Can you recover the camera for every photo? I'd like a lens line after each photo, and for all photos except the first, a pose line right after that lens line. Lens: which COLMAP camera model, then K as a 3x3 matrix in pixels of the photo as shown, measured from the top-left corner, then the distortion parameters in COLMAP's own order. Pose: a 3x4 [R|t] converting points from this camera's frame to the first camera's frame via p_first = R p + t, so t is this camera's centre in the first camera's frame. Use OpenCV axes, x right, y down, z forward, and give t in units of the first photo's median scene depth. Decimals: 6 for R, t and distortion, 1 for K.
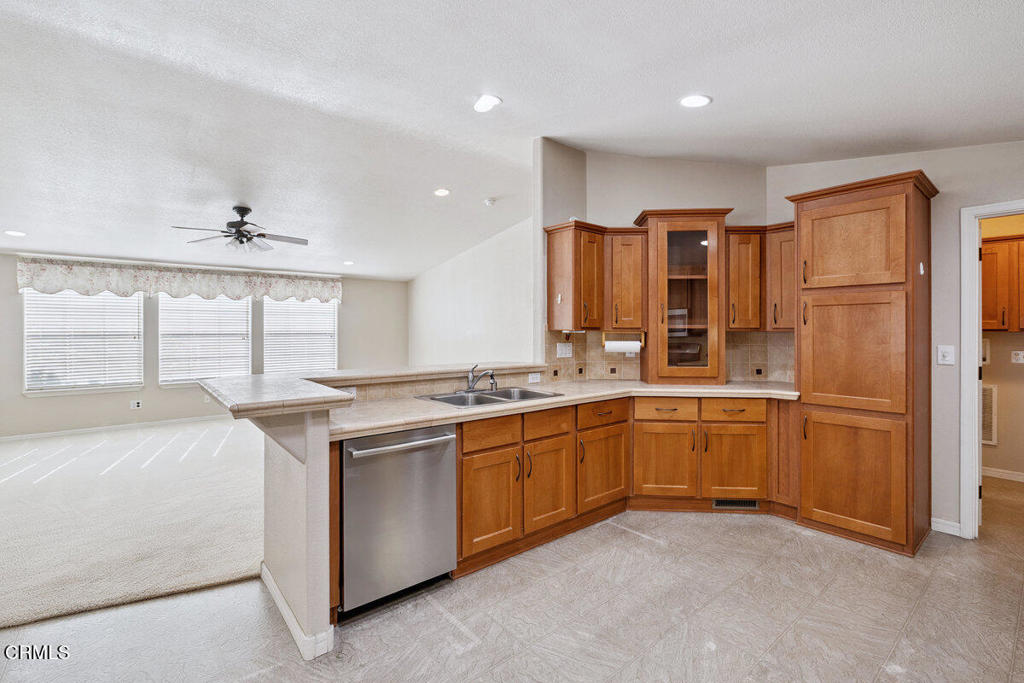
lens RADIAL K [[463.1, 0, 509.0], [0, 463.1, 327.6], [0, 0, 1]] dist [-0.008602, 0.002395]
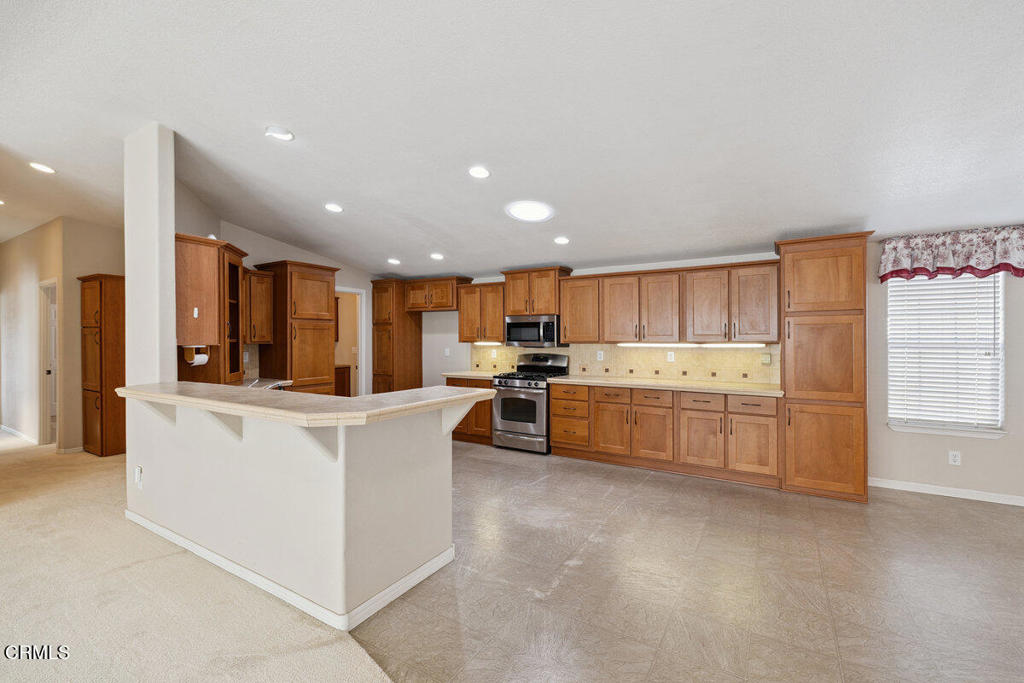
lens RADIAL K [[436.6, 0, 507.0], [0, 436.6, 338.4], [0, 0, 1]] dist [-0.000404, -0.000034]
pose [[-0.323092, 0.001639, 0.946366, -0.936335], [-0.003581, 0.999989, -0.002955, -0.006672], [-0.946361, -0.004344, -0.323082, 0.648706]]
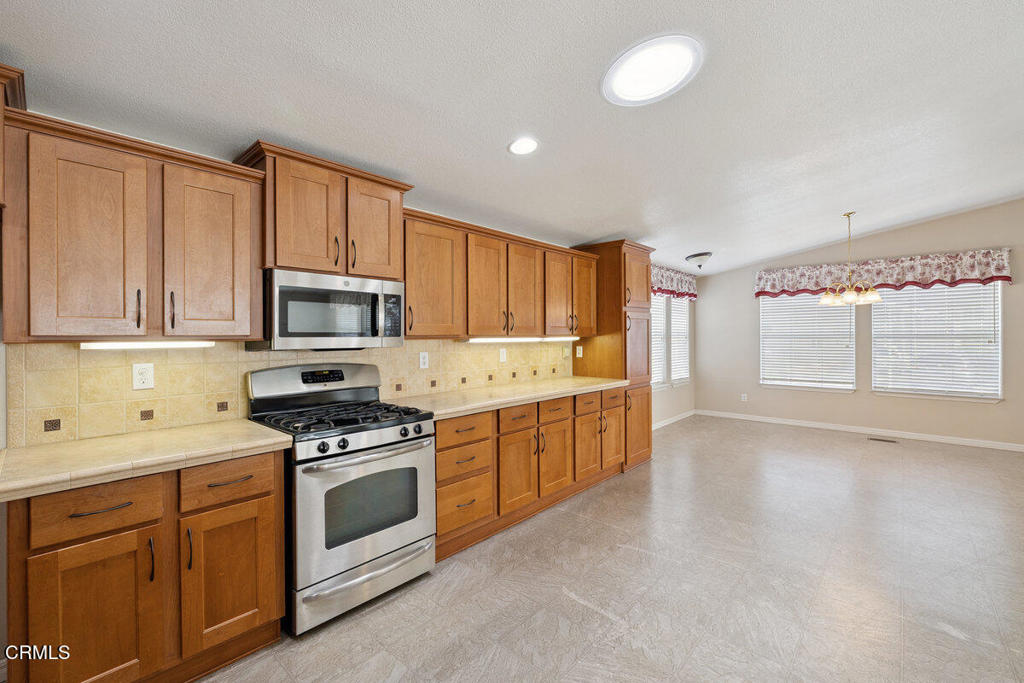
lens RADIAL K [[436.6, 0, 510.9], [0, 436.6, 332.8], [0, 0, 1]] dist [-0.000404, -0.000034]
pose [[-0.989247, 0.005556, -0.146151, 0.295939], [0.007285, 0.999910, -0.011299, 0.003057], [0.146075, -0.012242, -0.989198, 0.757401]]
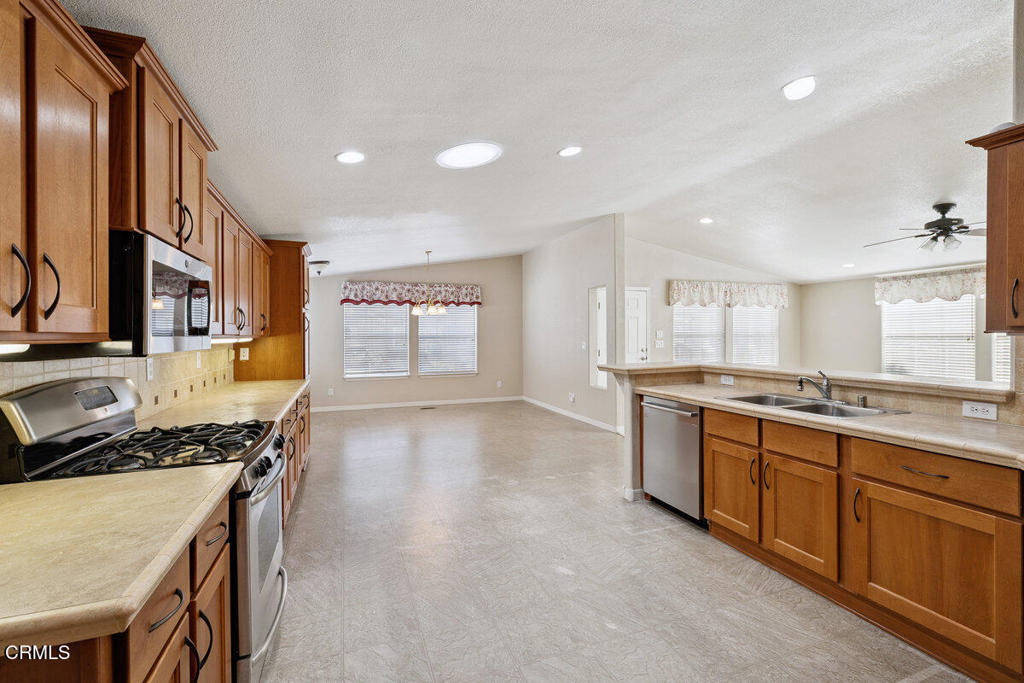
lens RADIAL K [[436.6, 0, 512.7], [0, 436.6, 341.4], [0, 0, 1]] dist [-0.000404, -0.000034]
pose [[-0.316166, 0.018174, -0.948530, 0.757887], [0.010913, 0.999820, 0.015519, 0.001738], [0.948641, -0.005445, -0.316308, 0.571513]]
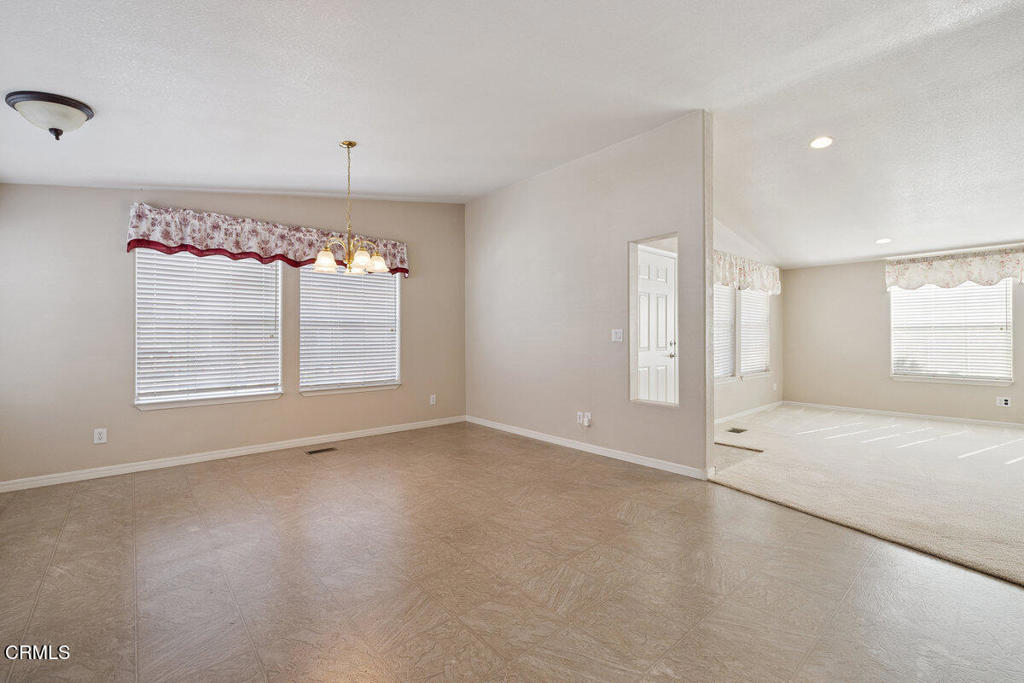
lens RADIAL K [[436.6, 0, 509.0], [0, 436.6, 336.2], [0, 0, 1]] dist [-0.000404, -0.000034]
pose [[0.031079, -0.001450, -0.999516, 0.057563], [0.008740, 0.999961, -0.001179, 0.050875], [0.999479, -0.008699, 0.031091, -0.029643]]
